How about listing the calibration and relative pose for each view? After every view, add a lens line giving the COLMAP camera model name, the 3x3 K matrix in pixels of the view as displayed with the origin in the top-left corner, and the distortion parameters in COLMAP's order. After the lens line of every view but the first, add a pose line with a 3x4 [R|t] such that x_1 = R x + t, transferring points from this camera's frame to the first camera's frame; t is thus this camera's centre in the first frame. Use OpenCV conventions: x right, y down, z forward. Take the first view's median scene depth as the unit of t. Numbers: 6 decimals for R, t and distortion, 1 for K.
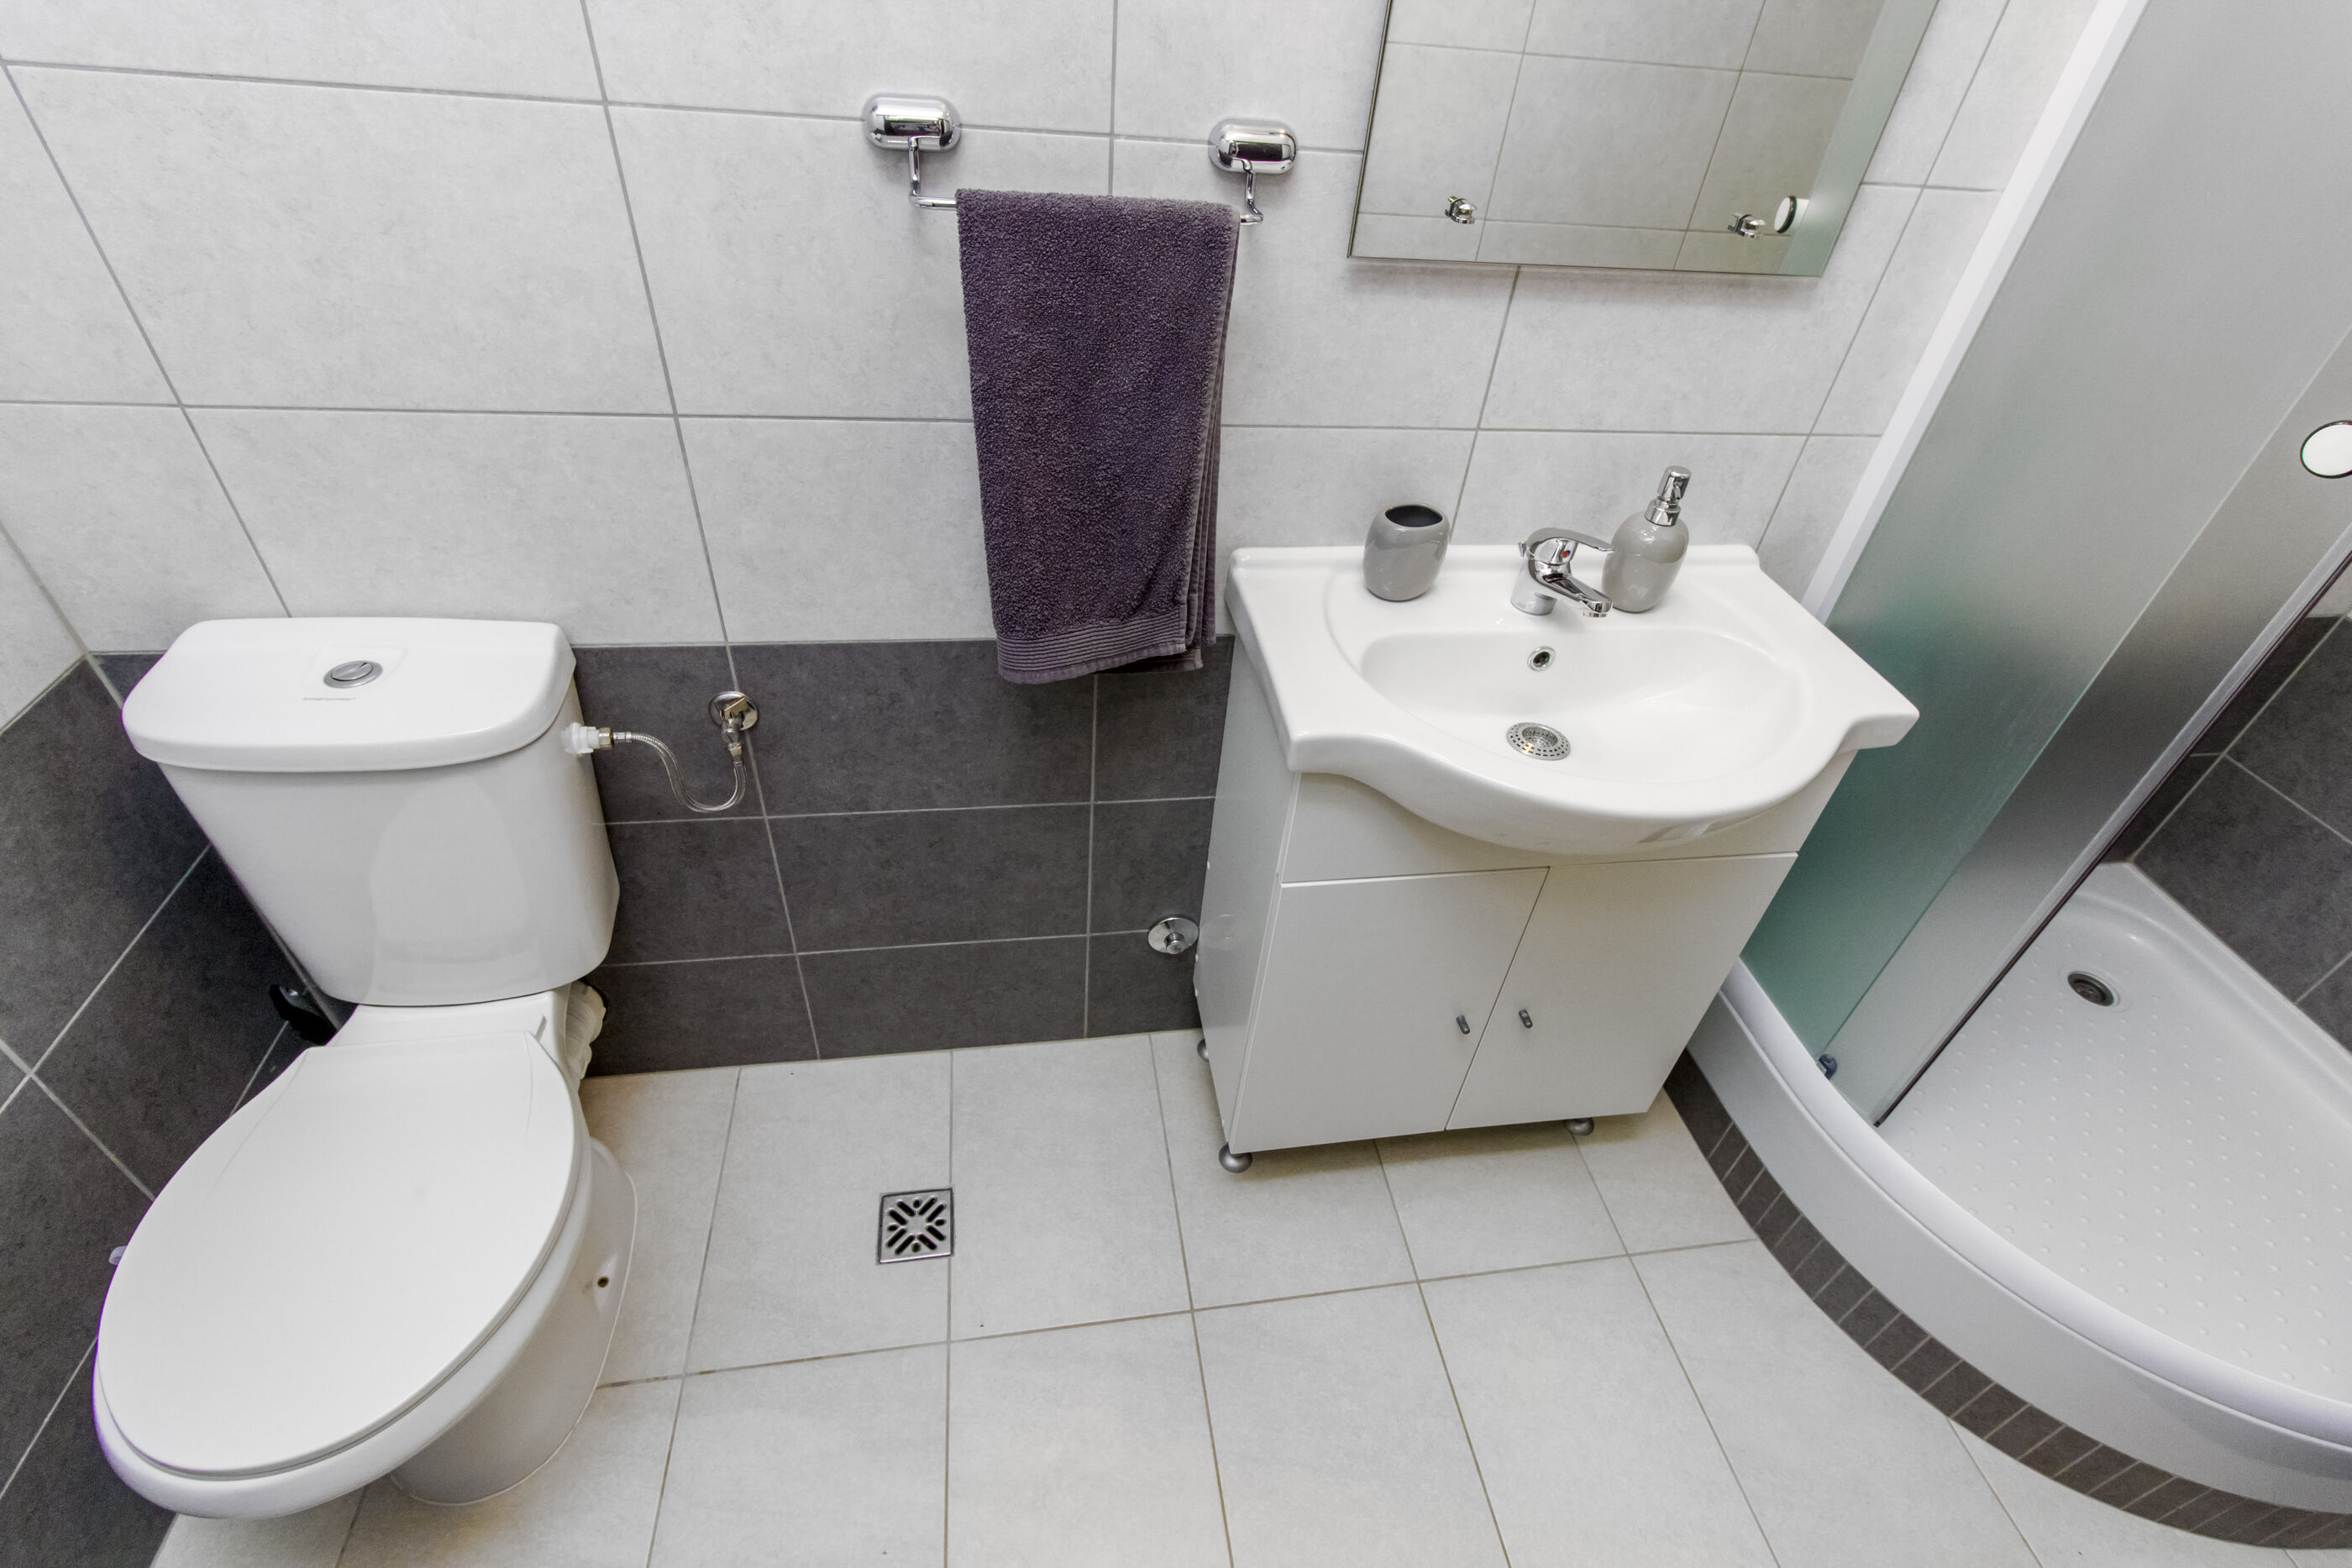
lens RADIAL K [[1084.2, 0, 1207.5], [0, 1084.2, 780.6], [0, 0, 1]] dist [0.009254, -0.001343]
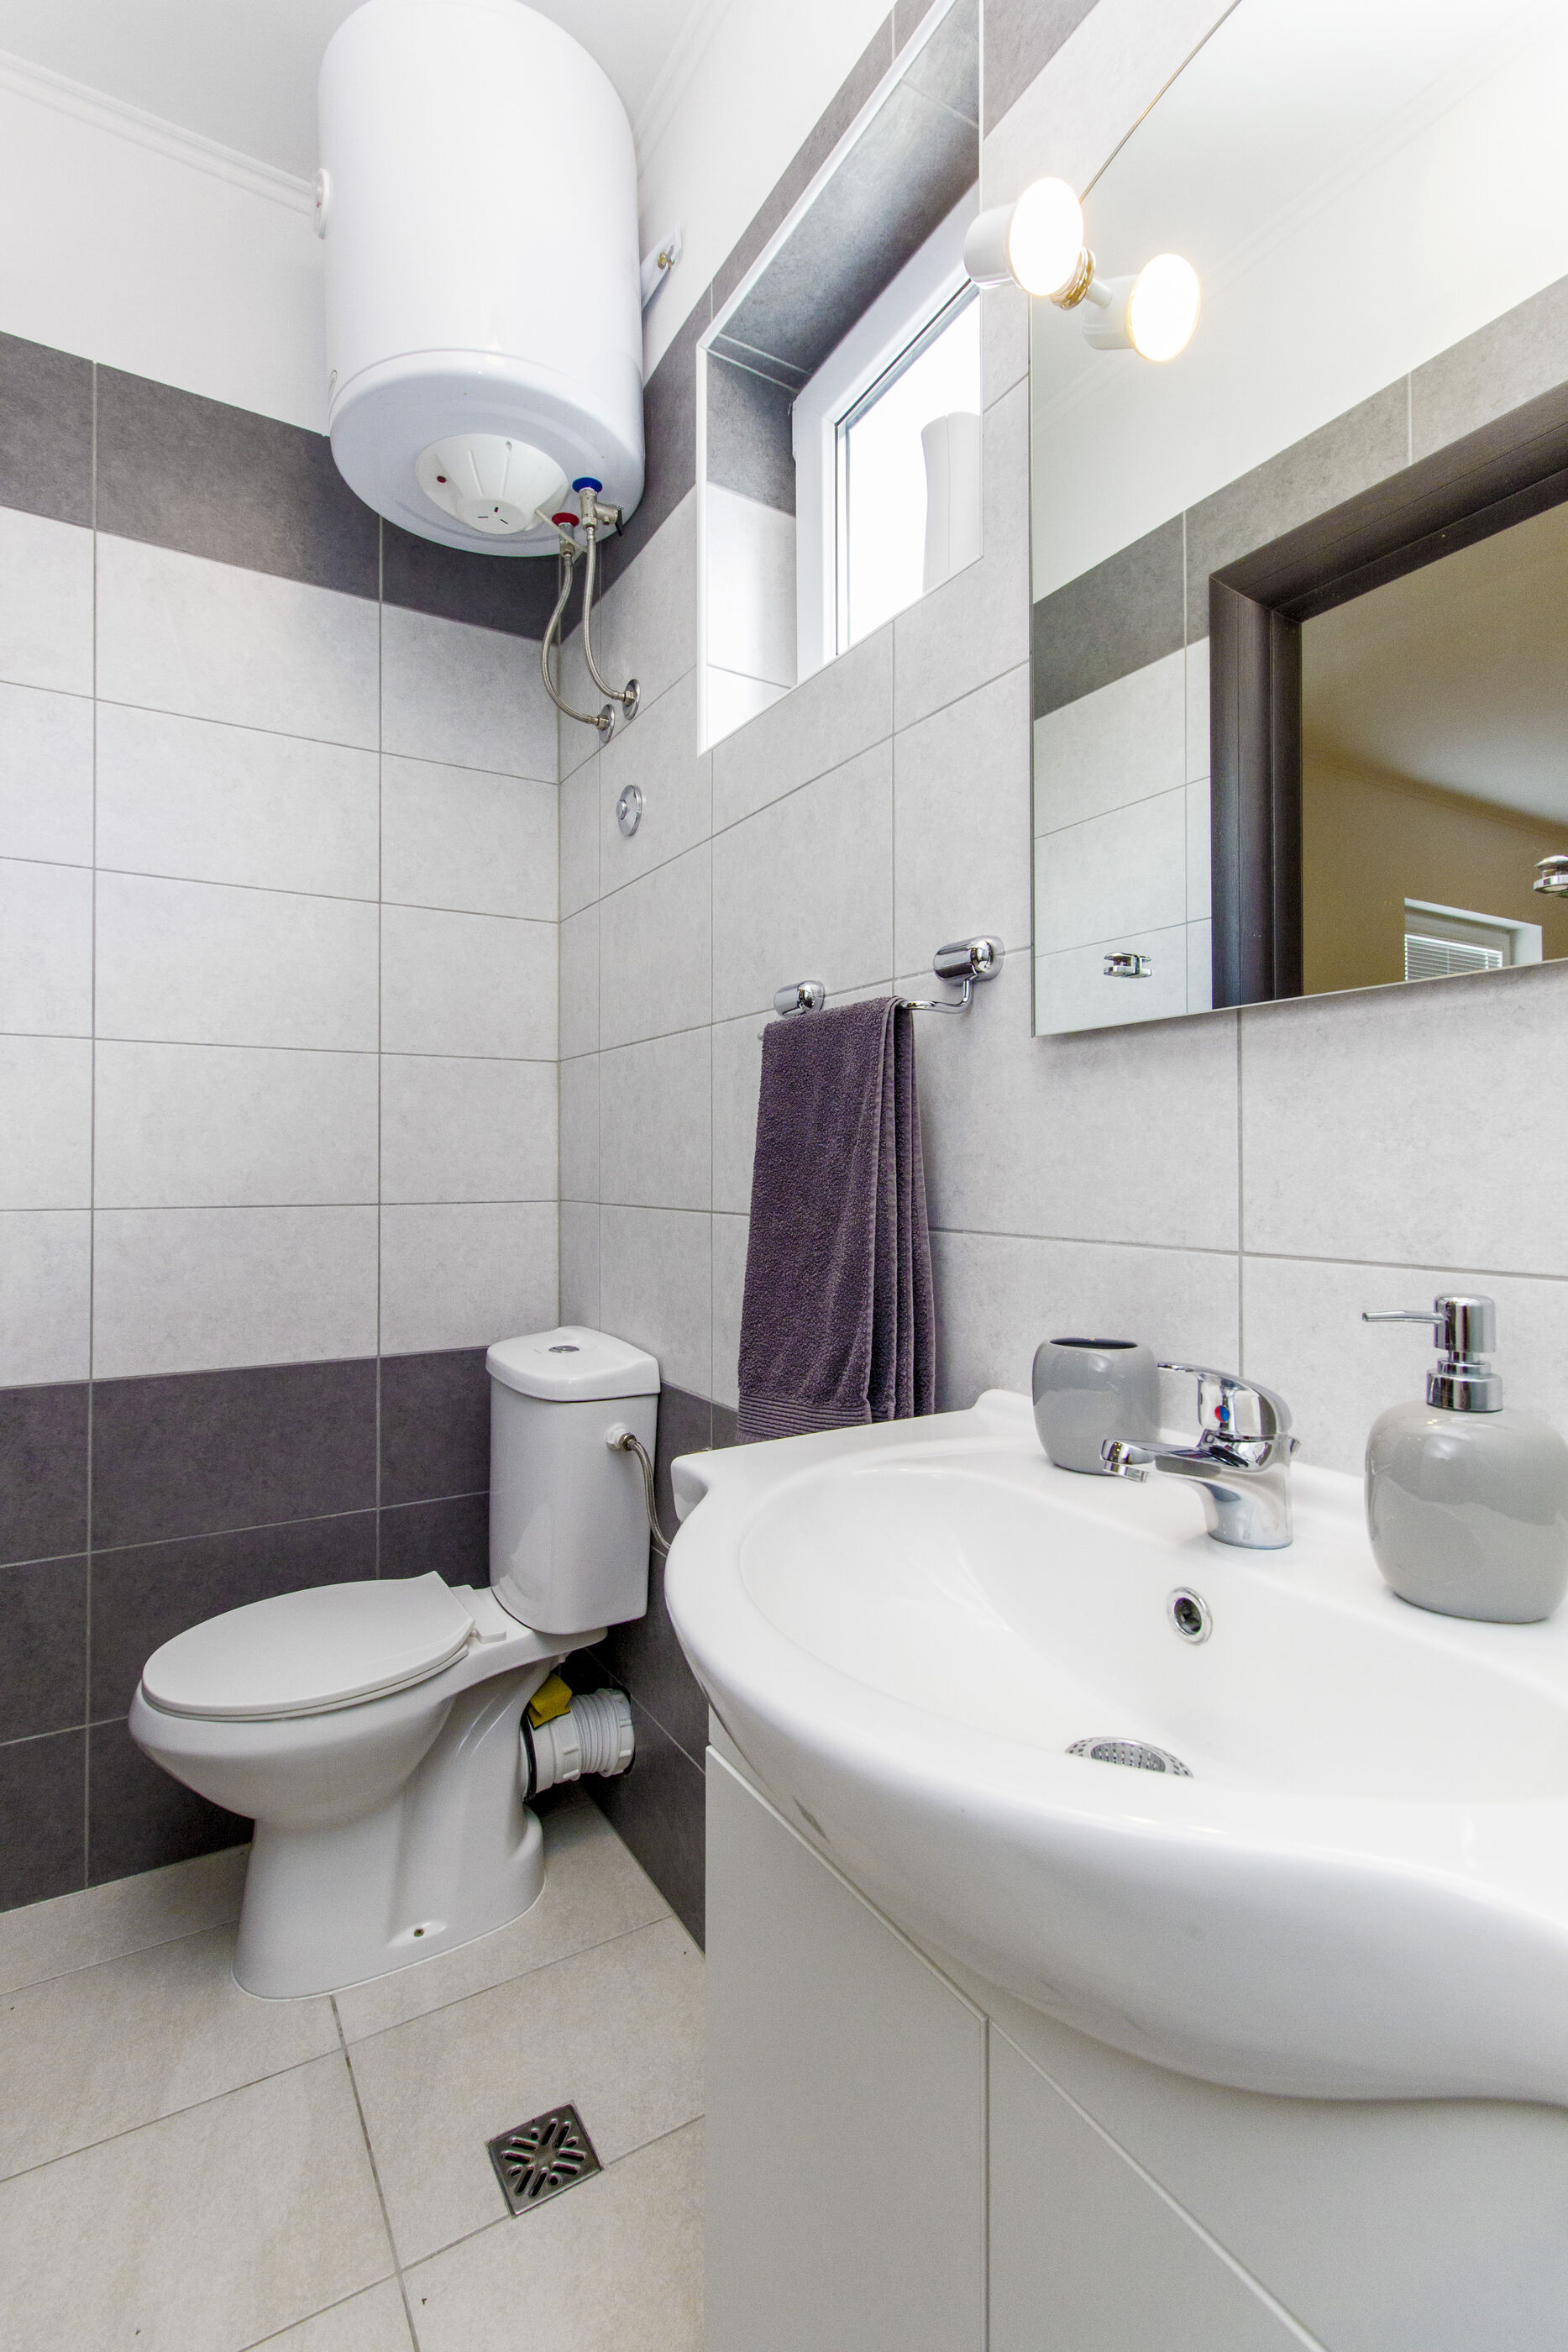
lens RADIAL K [[1084.2, 0, 784.0], [0, 1084.2, 1163.6], [0, 0, 1]] dist [0.009254, -0.001343]
pose [[0.368788, -0.086543, -0.925476, 0.777158], [-0.566452, 0.768489, -0.297585, -0.014361], [0.736972, 0.633983, 0.234387, 0.623481]]
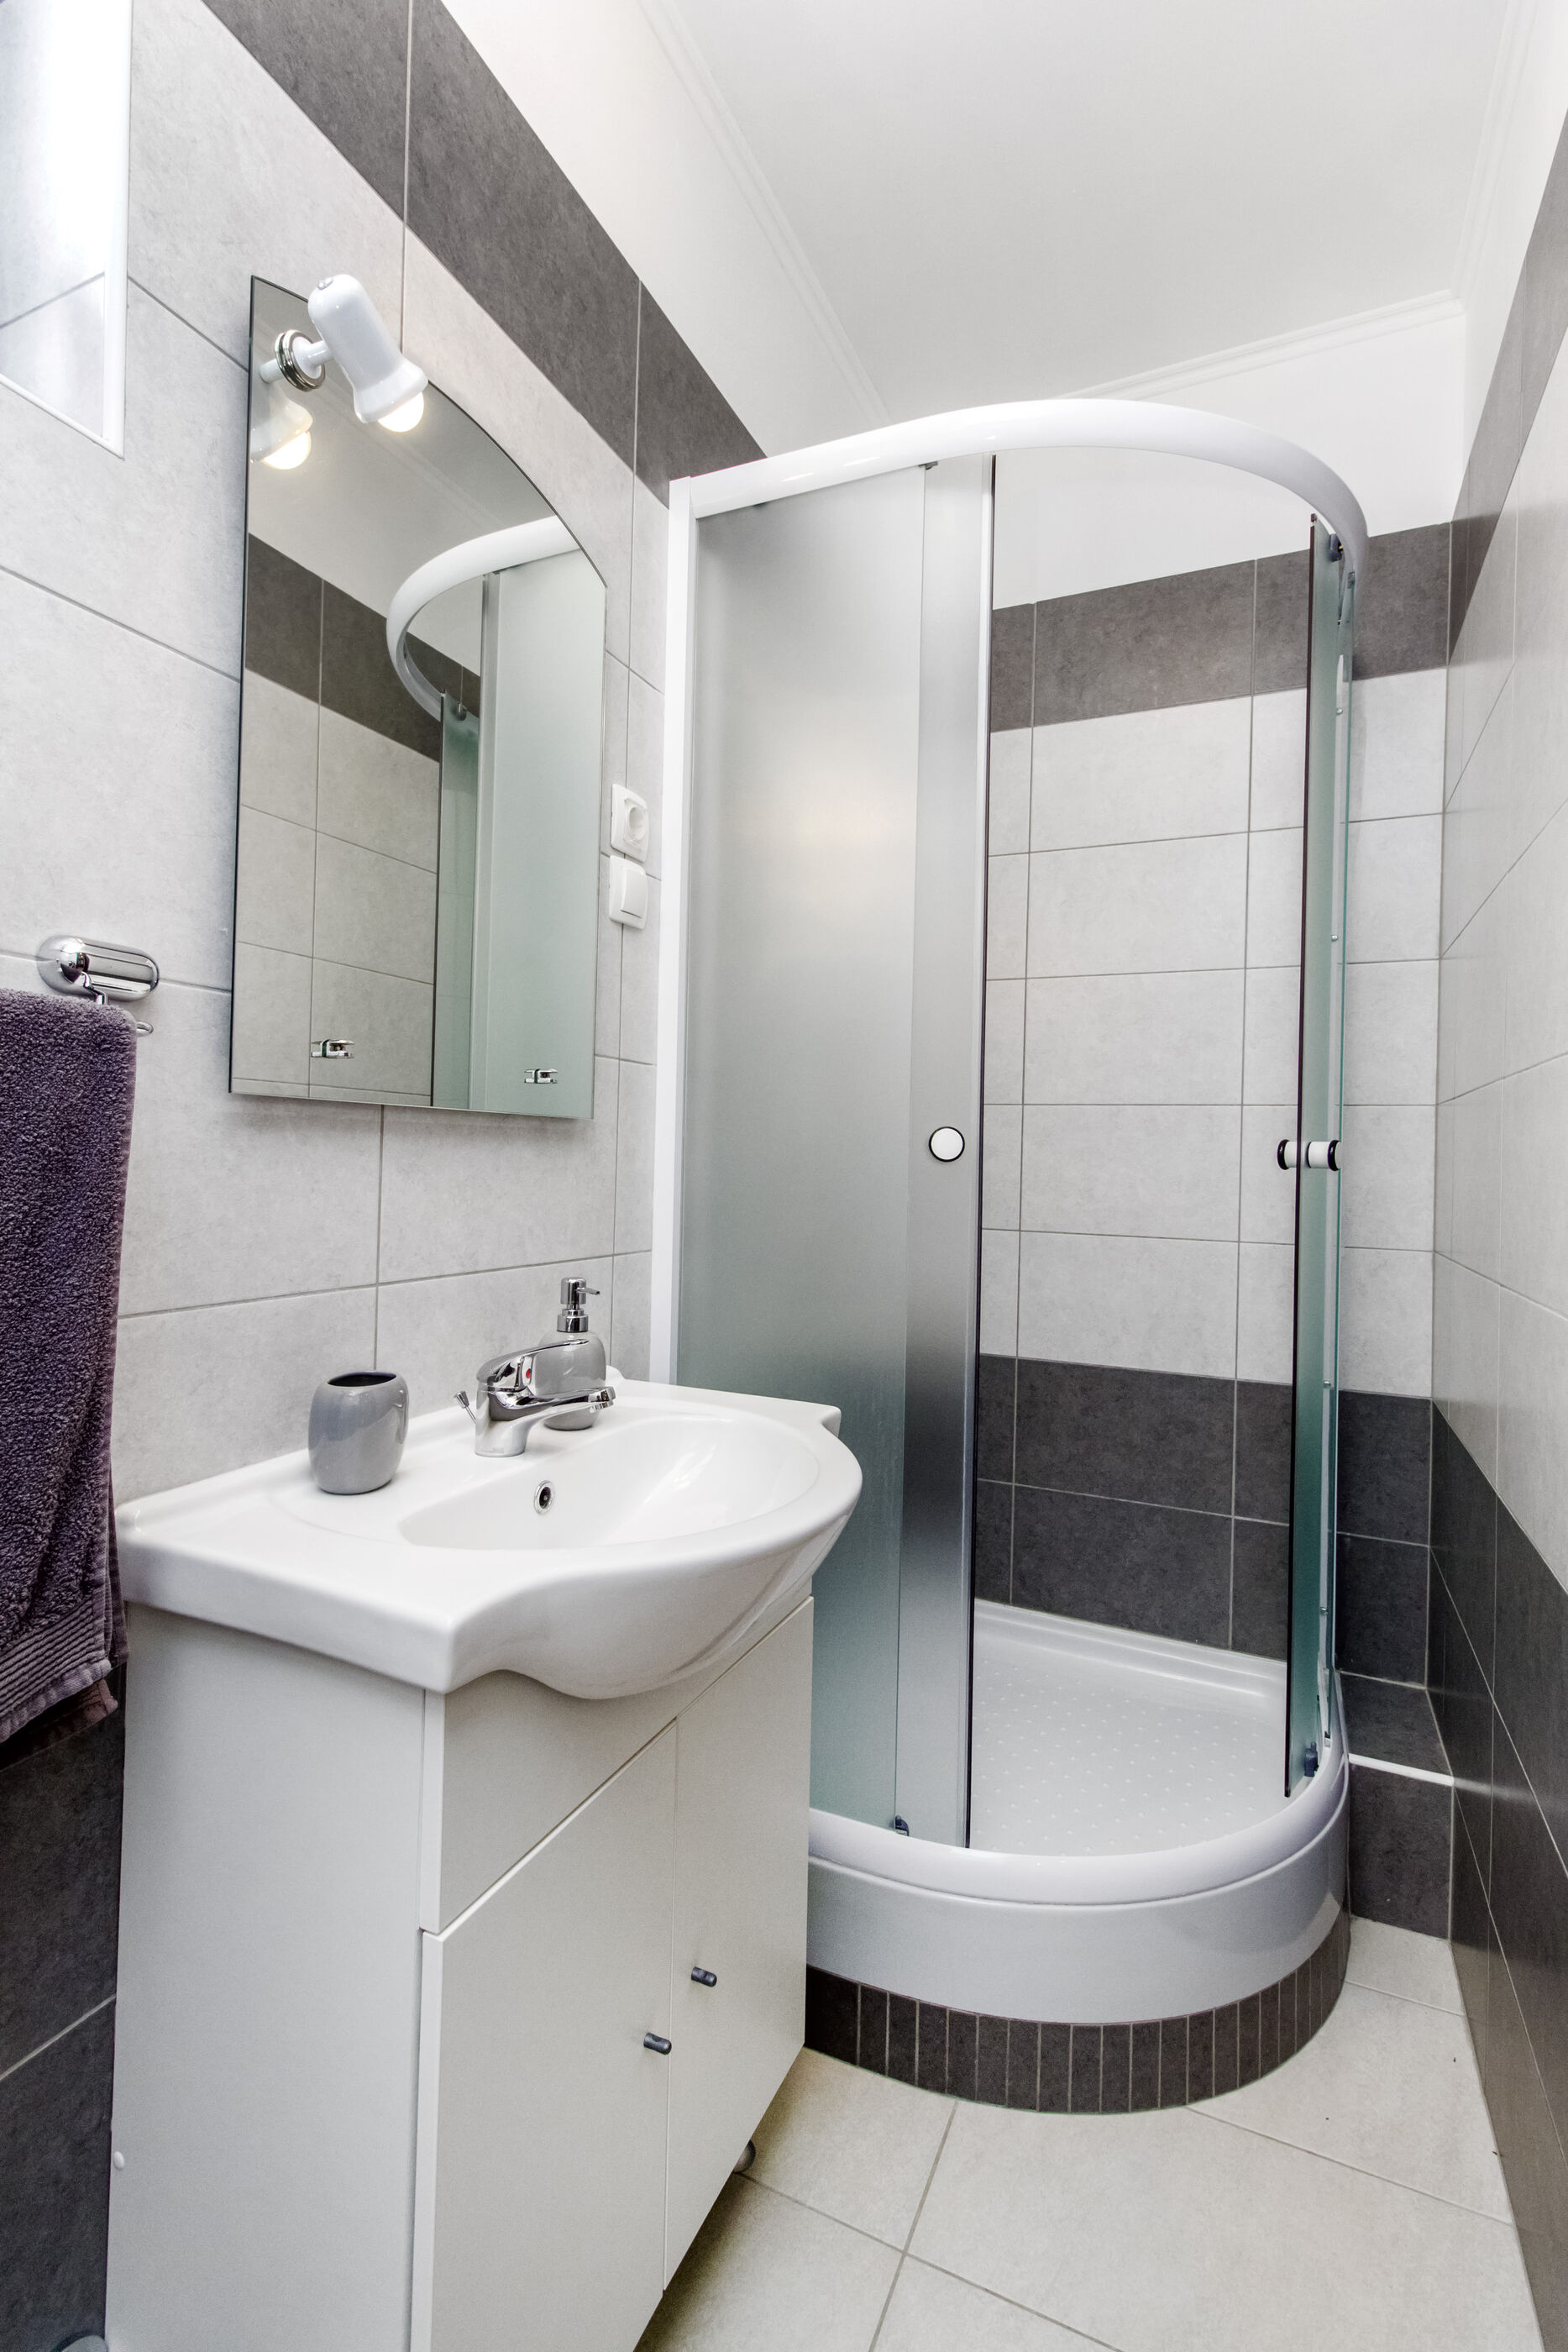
lens RADIAL K [[1084.2, 0, 773.8], [0, 1084.2, 1164.7], [0, 0, 1]] dist [0.009254, -0.001343]
pose [[0.561991, -0.071458, 0.824051, -0.295462], [0.541345, 0.785032, -0.301115, 0.039947], [-0.625389, 0.615320, 0.479864, 0.324522]]
